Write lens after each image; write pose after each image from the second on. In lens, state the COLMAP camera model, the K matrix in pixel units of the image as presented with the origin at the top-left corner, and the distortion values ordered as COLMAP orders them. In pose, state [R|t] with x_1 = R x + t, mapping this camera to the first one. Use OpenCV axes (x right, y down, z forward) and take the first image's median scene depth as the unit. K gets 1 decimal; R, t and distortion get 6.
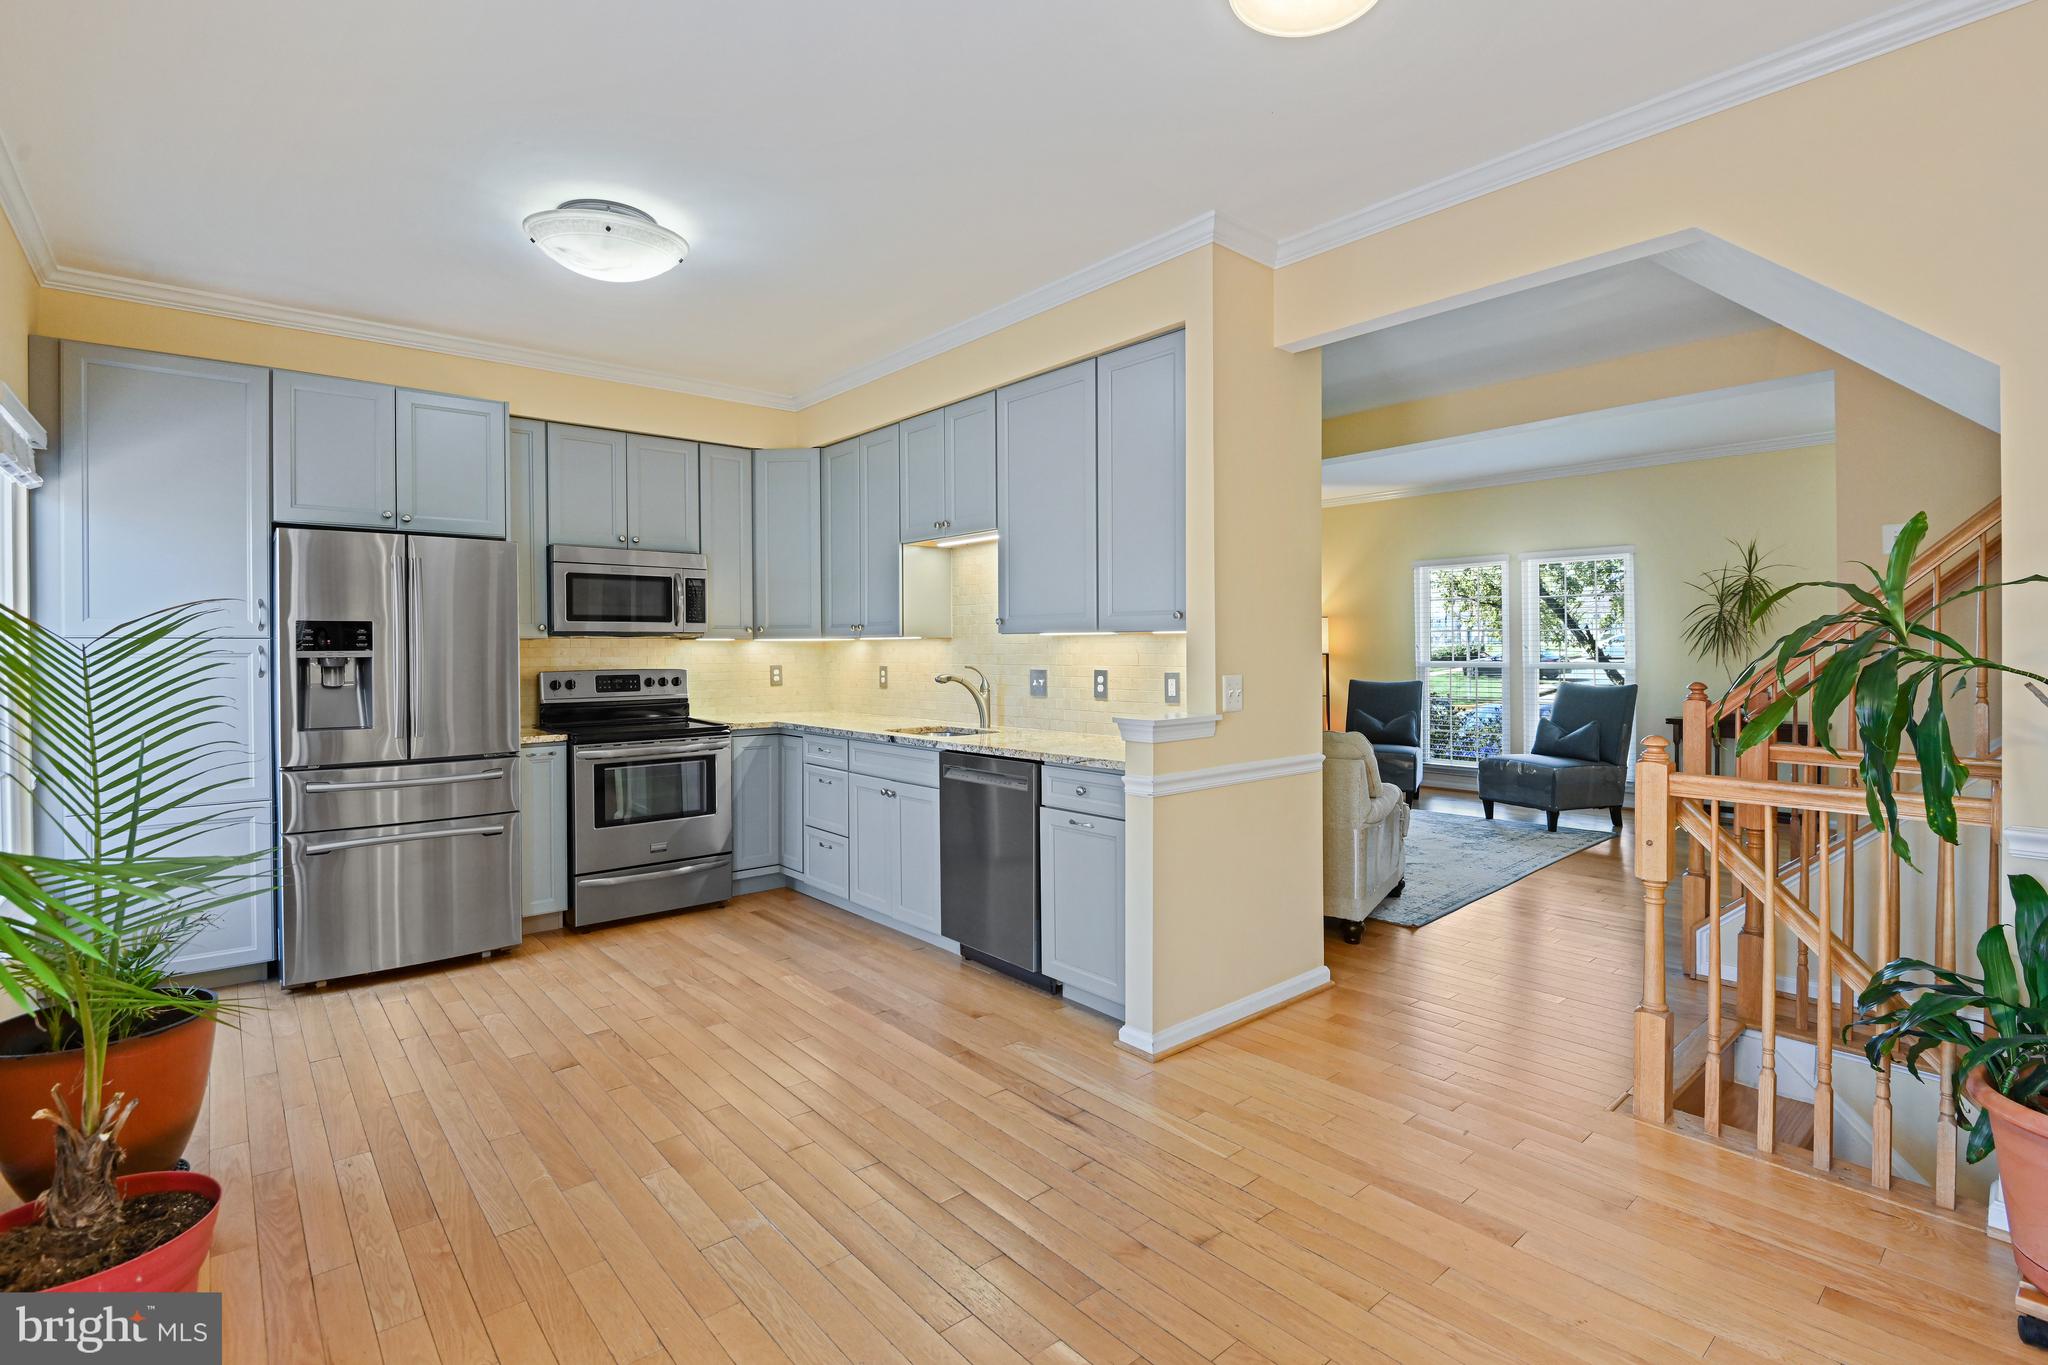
lens RADIAL K [[953.8, 0, 1029.9], [0, 953.8, 659.5], [0, 0, 1]] dist [-0.013082, -0.003769]
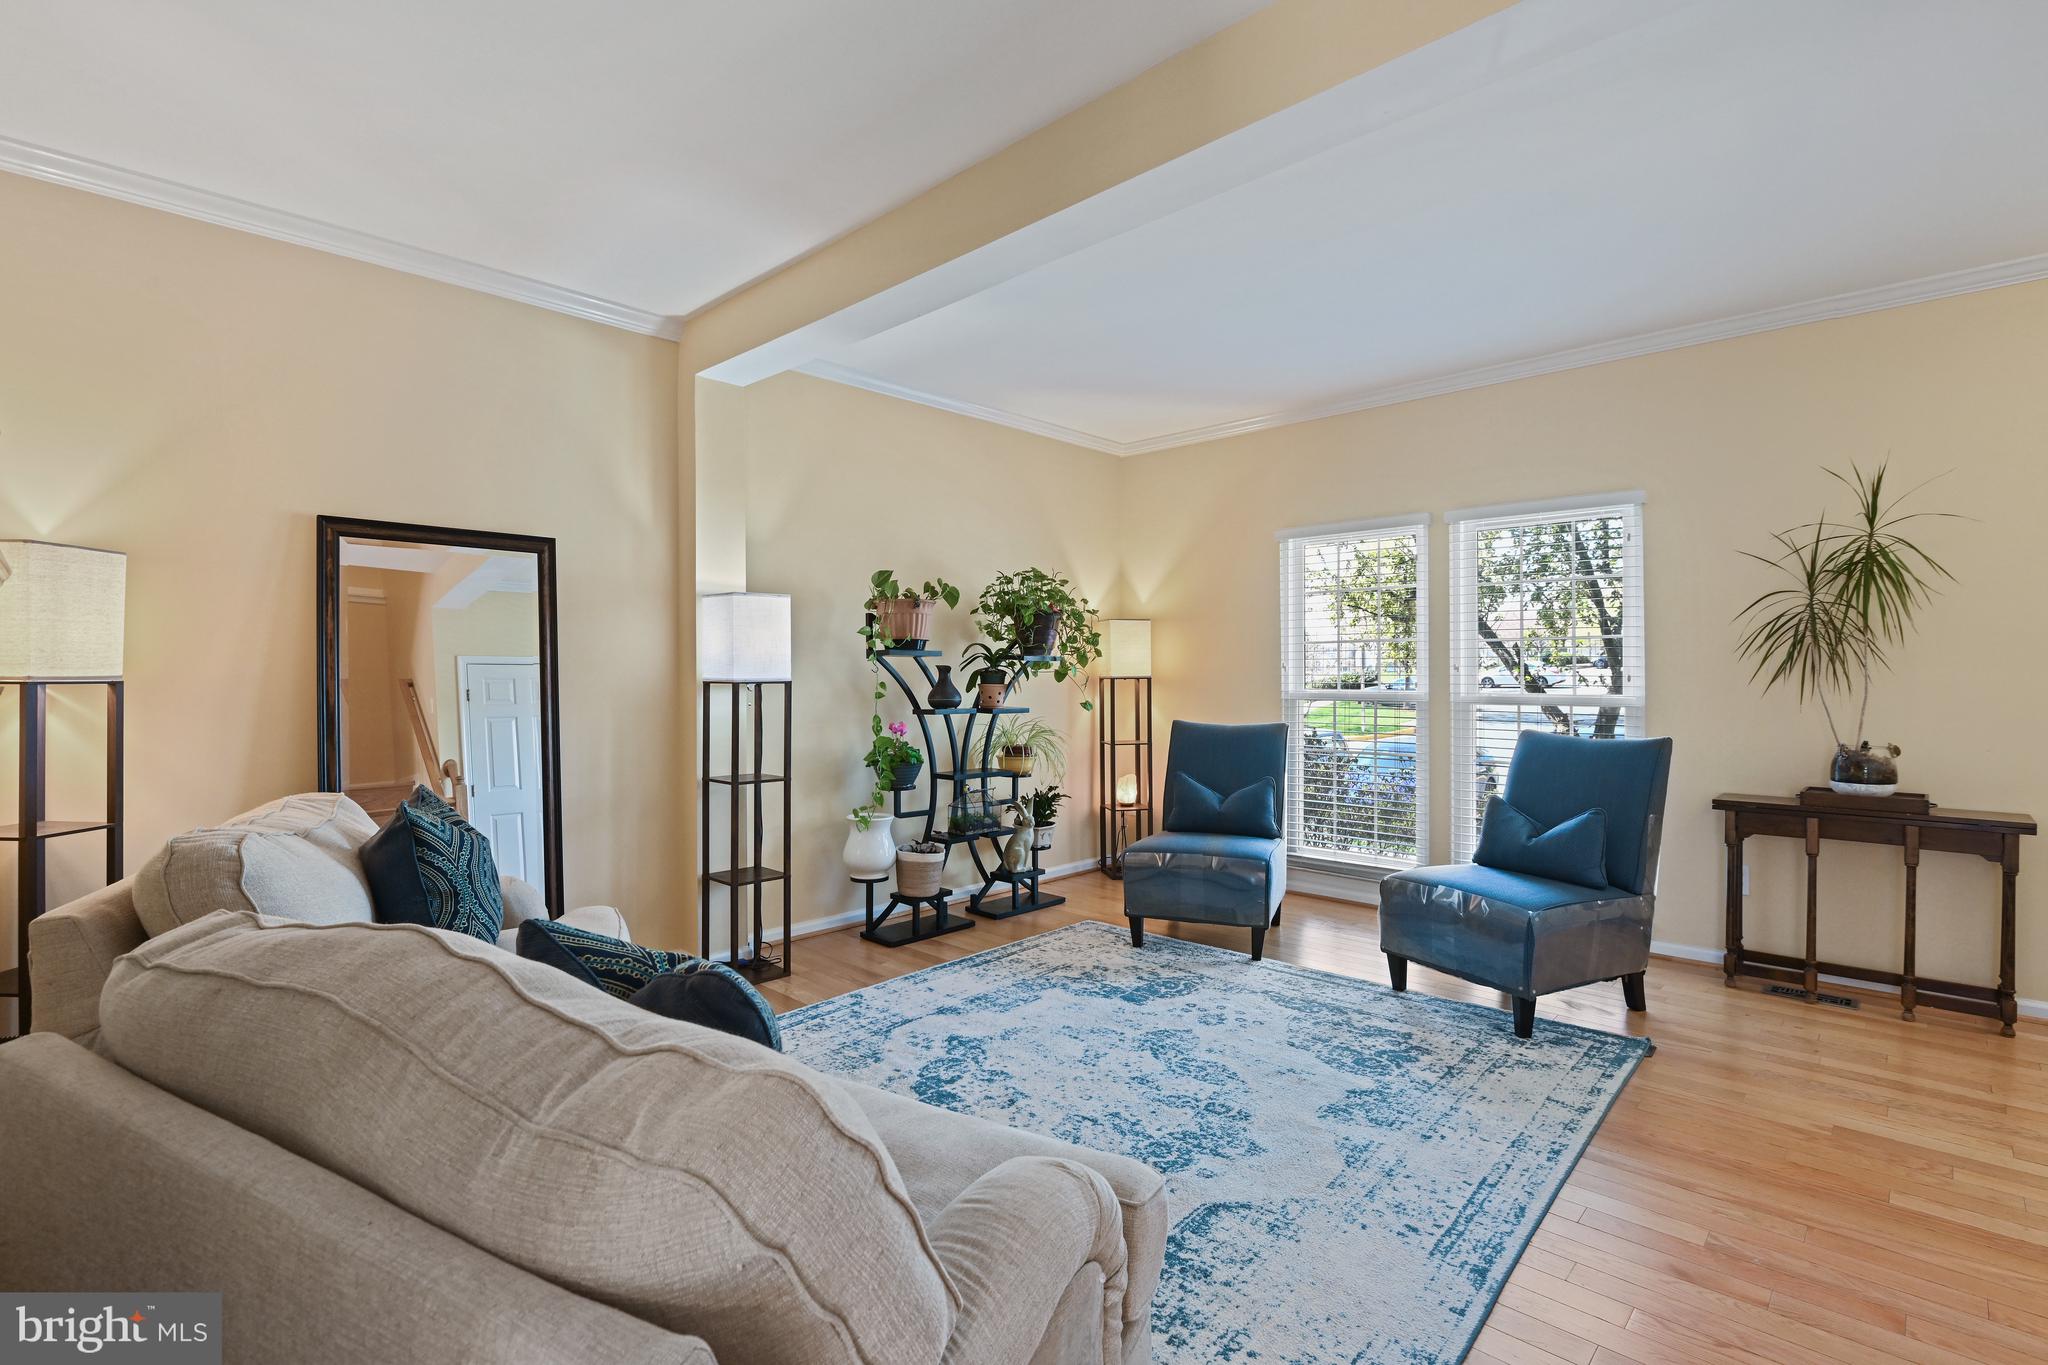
lens RADIAL K [[953.8, 0, 1030.5], [0, 953.8, 683.0], [0, 0, 1]] dist [-0.013082, -0.003769]
pose [[0.995024, 0.008039, 0.099310, 0.224967], [-0.007838, 0.999966, -0.002417, -0.000024], [-0.099326, 0.001627, 0.995054, 0.492010]]
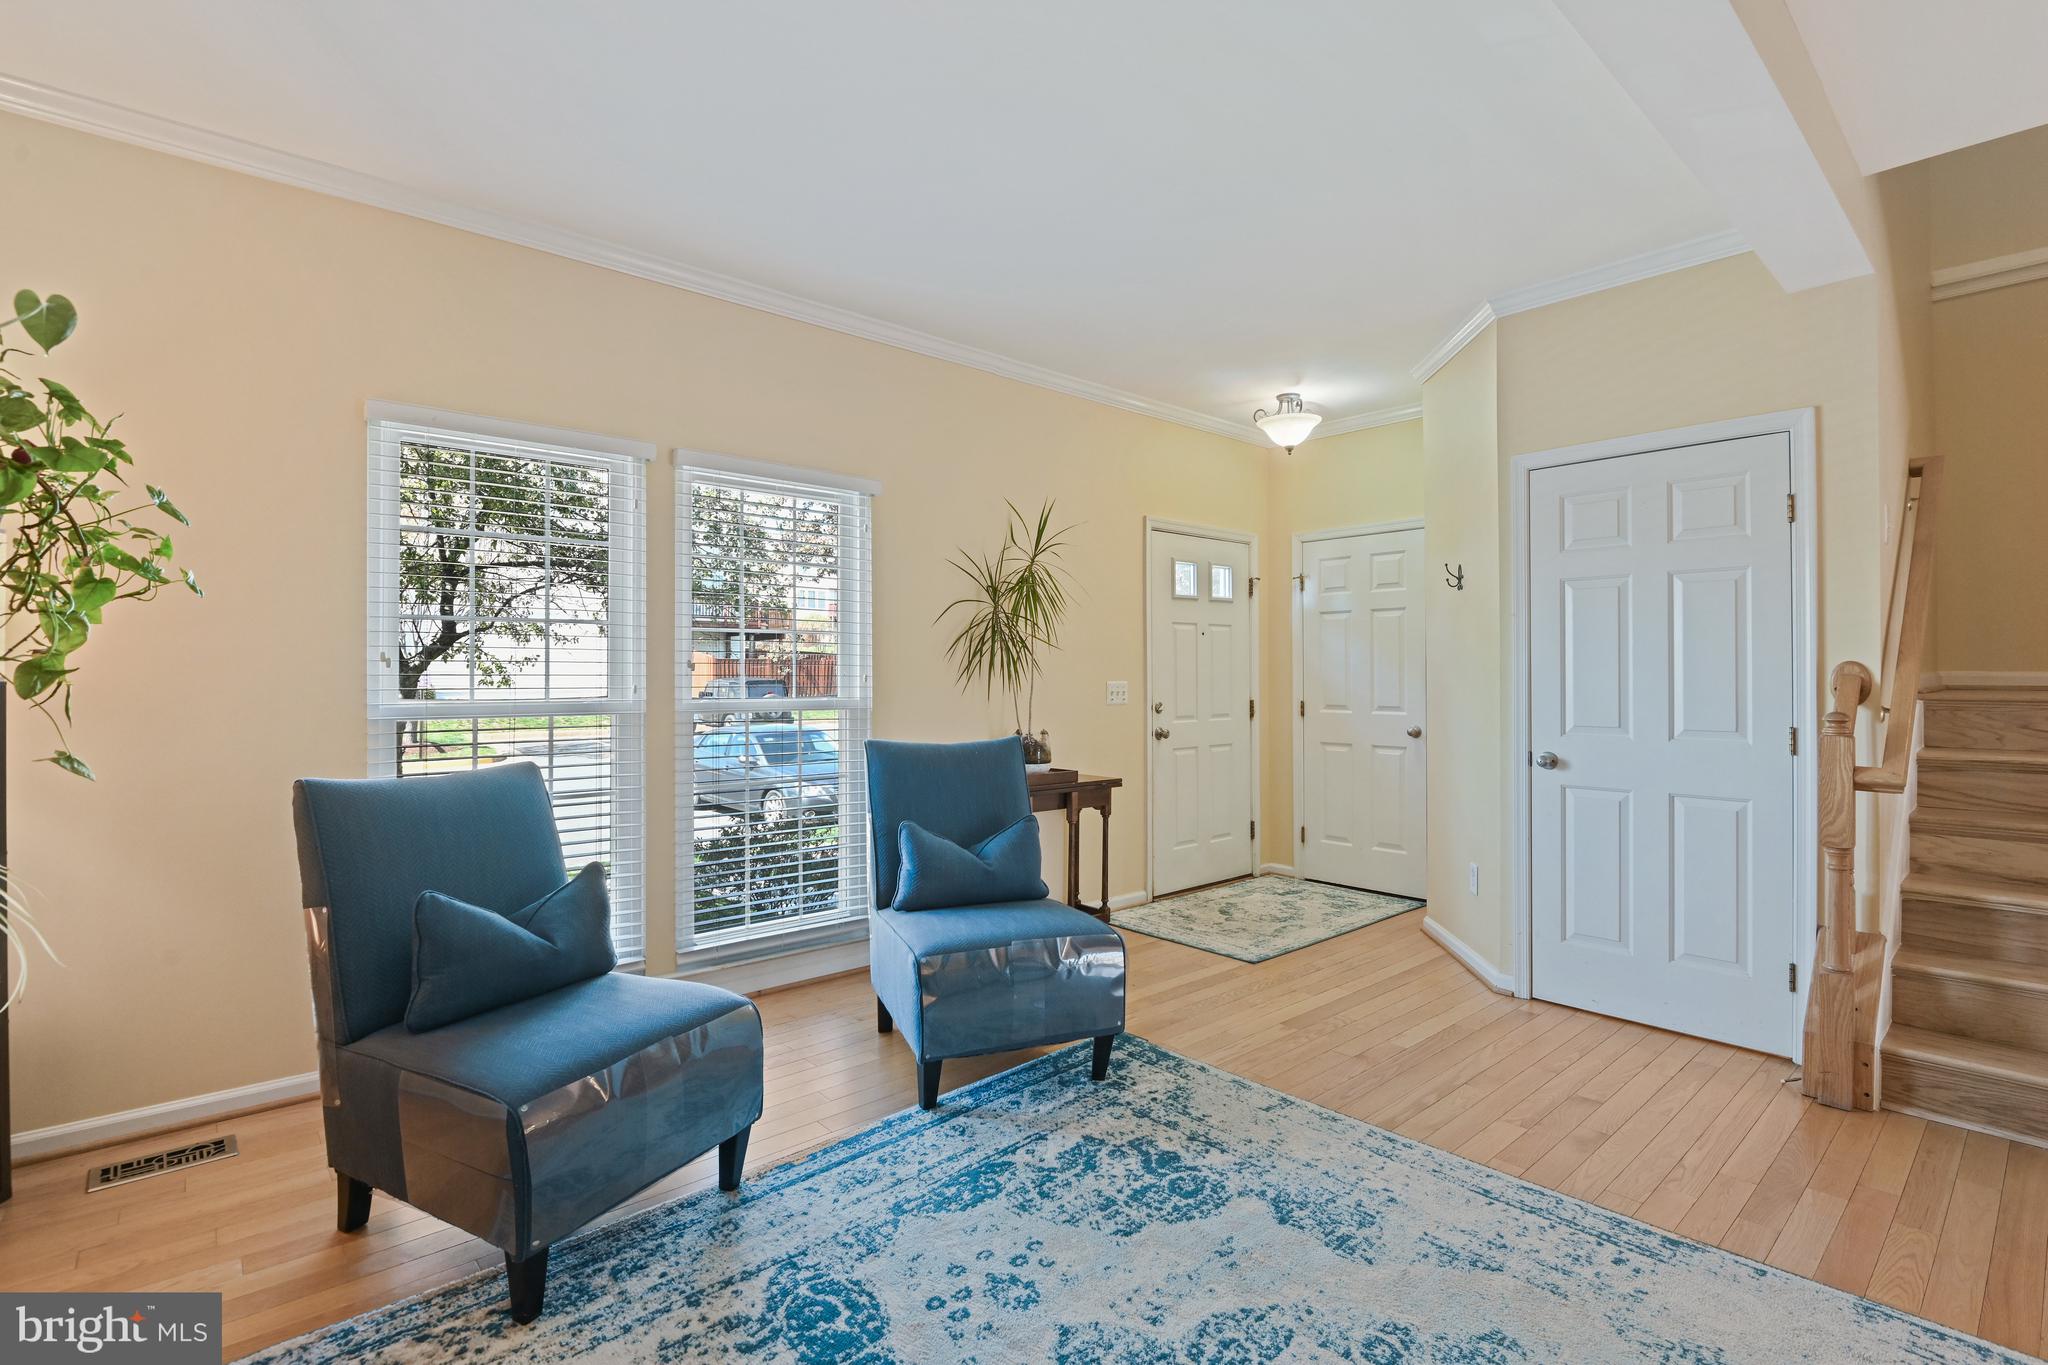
lens RADIAL K [[953.8, 0, 1021.2], [0, 953.8, 680.9], [0, 0, 1]] dist [-0.013082, -0.003769]
pose [[-0.013308, 0.002417, 0.999909, 0.095125], [0.013307, 0.999909, -0.002240, -0.003977], [-0.999823, 0.013276, -0.013339, 0.966391]]
